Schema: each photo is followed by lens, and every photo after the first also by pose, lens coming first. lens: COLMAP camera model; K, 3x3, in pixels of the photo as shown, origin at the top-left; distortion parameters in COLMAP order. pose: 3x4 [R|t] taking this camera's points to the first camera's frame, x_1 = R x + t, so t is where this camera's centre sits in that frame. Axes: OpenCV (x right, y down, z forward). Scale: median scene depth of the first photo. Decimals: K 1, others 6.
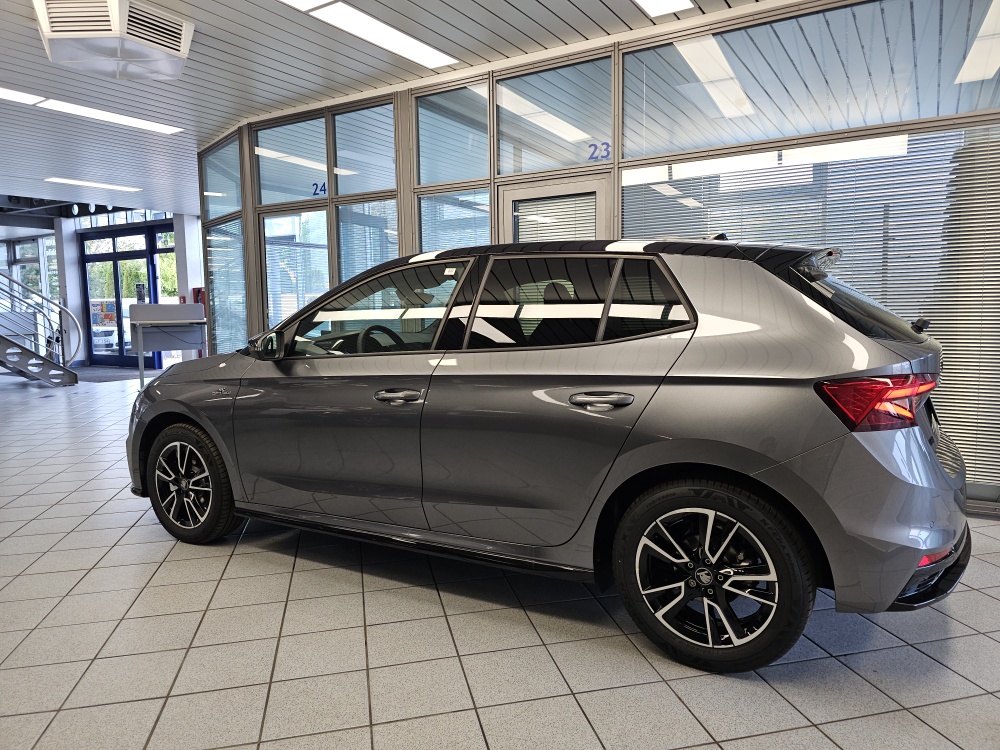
lens RADIAL K [[676.7, 0, 504.5], [0, 676.7, 366.9], [0, 0, 1]] dist [0.052391, -0.053761]
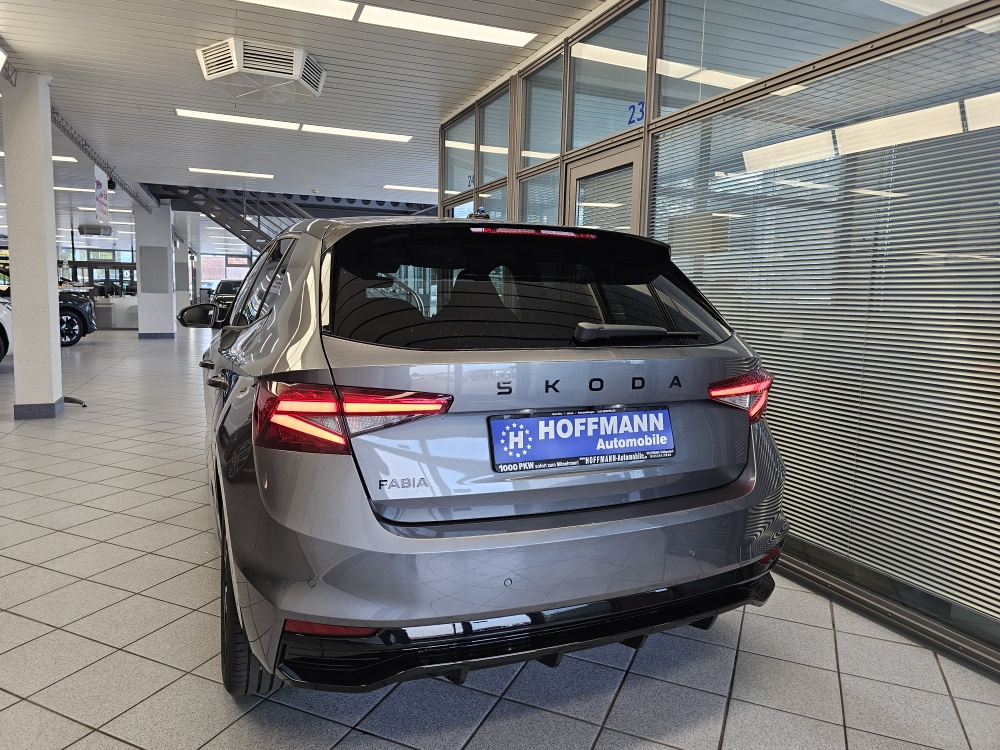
lens RADIAL K [[676.7, 0, 495.3], [0, 676.7, 374.1], [0, 0, 1]] dist [0.052391, -0.053761]
pose [[0.795065, 0.103962, -0.597548, 0.190862], [-0.089805, 0.994519, 0.053537, -0.009511], [0.599839, 0.011097, 0.800044, 0.080936]]
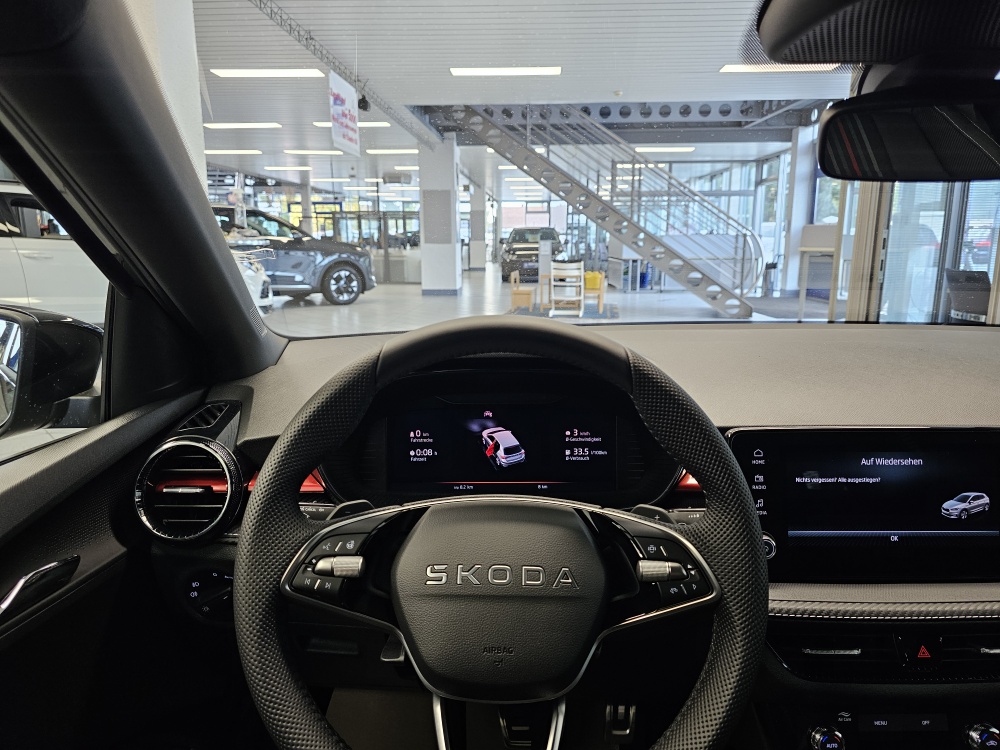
lens RADIAL K [[676.7, 0, 505.2], [0, 676.7, 373.7], [0, 0, 1]] dist [0.052391, -0.053761]
pose [[0.481961, 0.188685, -0.855635, -0.014385], [-0.087908, 0.982023, 0.167039, -0.019722], [0.871772, -0.005289, 0.489884, 0.246947]]
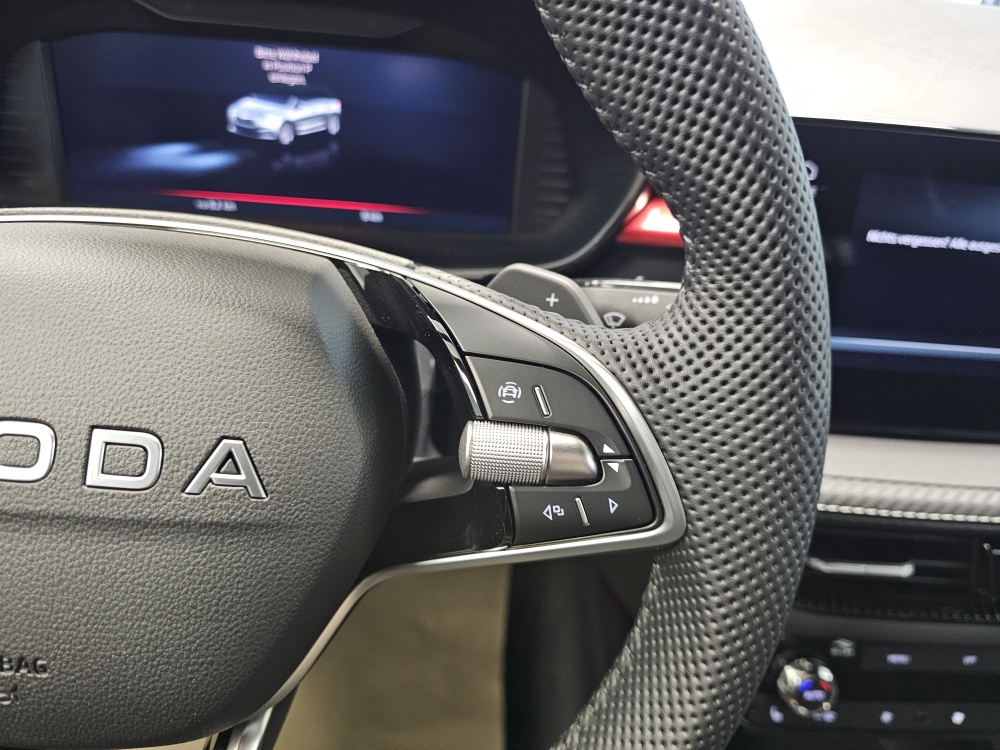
lens RADIAL K [[676.7, 0, 501.5], [0, 676.7, 379.6], [0, 0, 1]] dist [0.052391, -0.053761]
pose [[0.494089, 0.518082, -0.698188, -0.032332], [-0.177499, 0.846255, 0.502342, -0.011188], [0.851100, -0.124274, 0.510084, 0.266027]]
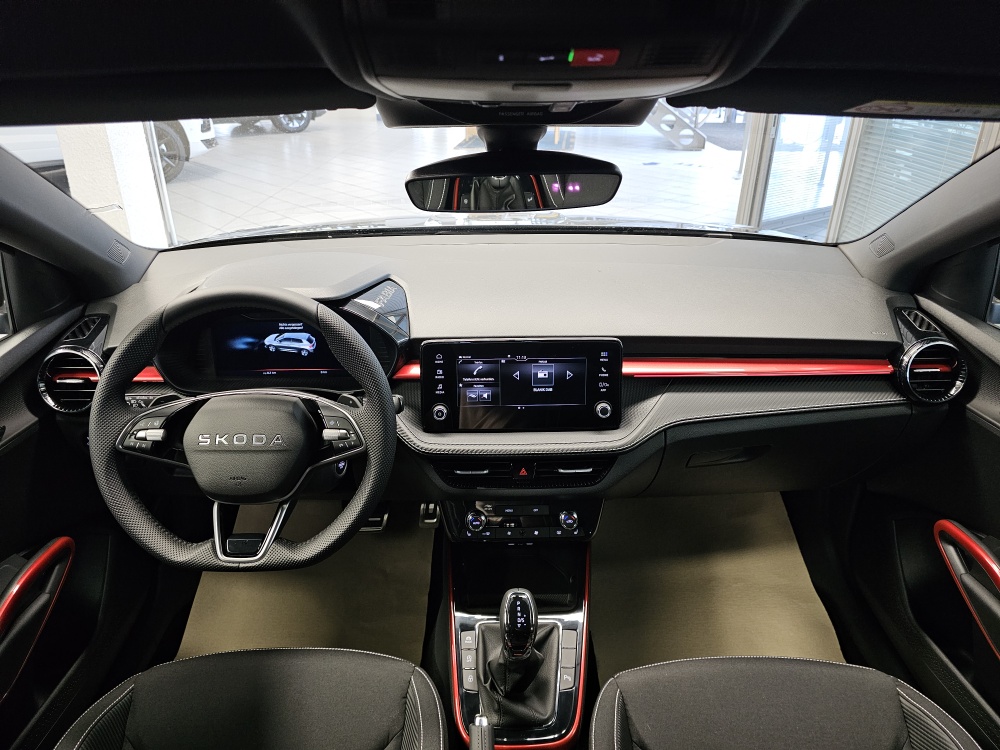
lens RADIAL K [[676.7, 0, 507.4], [0, 676.7, 365.1], [0, 0, 1]] dist [0.052391, -0.053761]
pose [[0.509397, 0.387536, -0.768330, 0.017350], [-0.091590, 0.912200, 0.399379, -0.038240], [0.855644, -0.133071, 0.500166, 0.254783]]
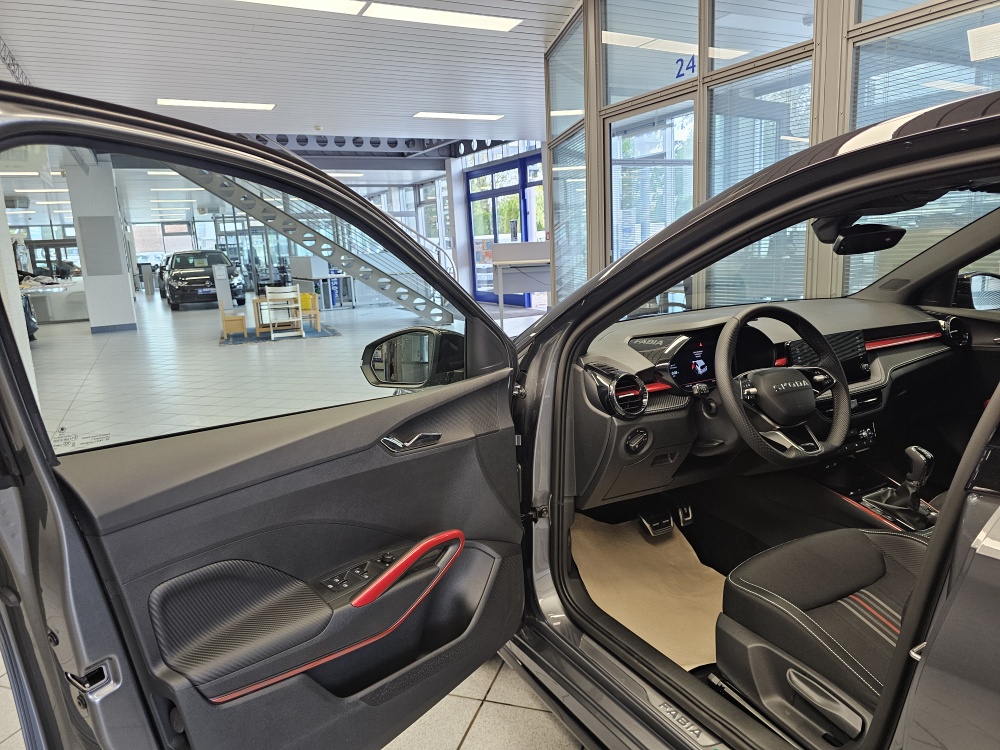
lens RADIAL K [[676.7, 0, 498.5], [0, 676.7, 376.4], [0, 0, 1]] dist [0.052391, -0.053761]
pose [[0.852110, 0.077271, -0.517627, -0.026277], [-0.015233, 0.992283, 0.123051, -0.018076], [0.523141, -0.096968, 0.846712, 0.138752]]
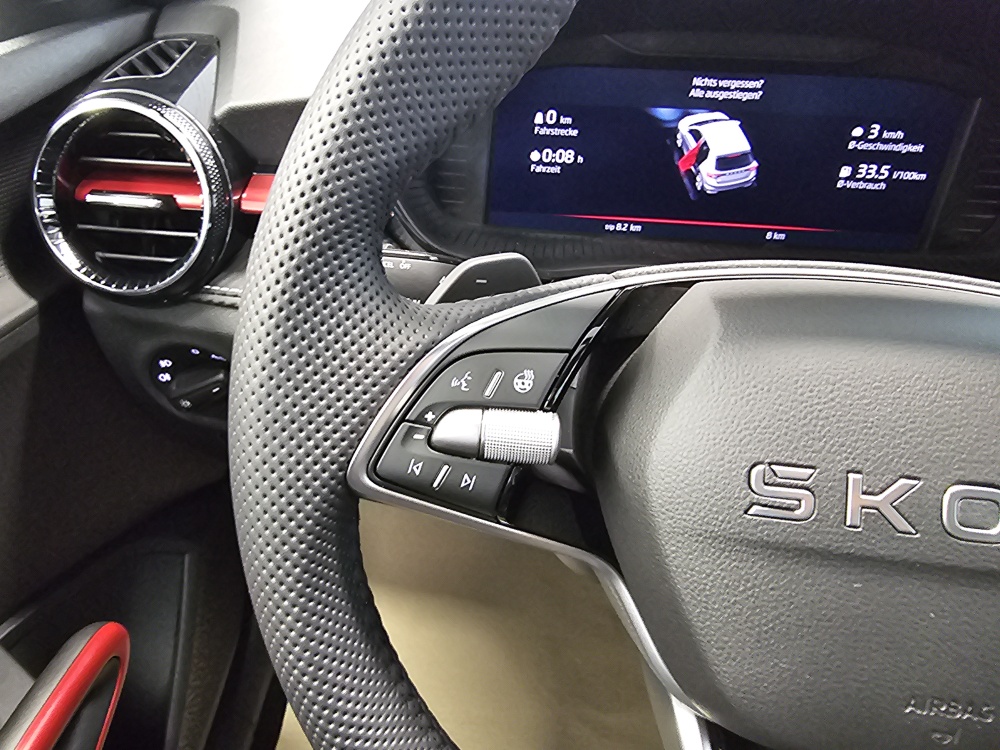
lens RADIAL K [[685.8, 0, 426.8], [0, 685.8, 369.6], [0, 0, 1]] dist [0.000796, -0.006673]
pose [[0.387255, 0.535242, -0.750699, -0.039710], [-0.115422, 0.835971, 0.536498, -0.010768], [0.914719, -0.121114, 0.385513, 0.250674]]
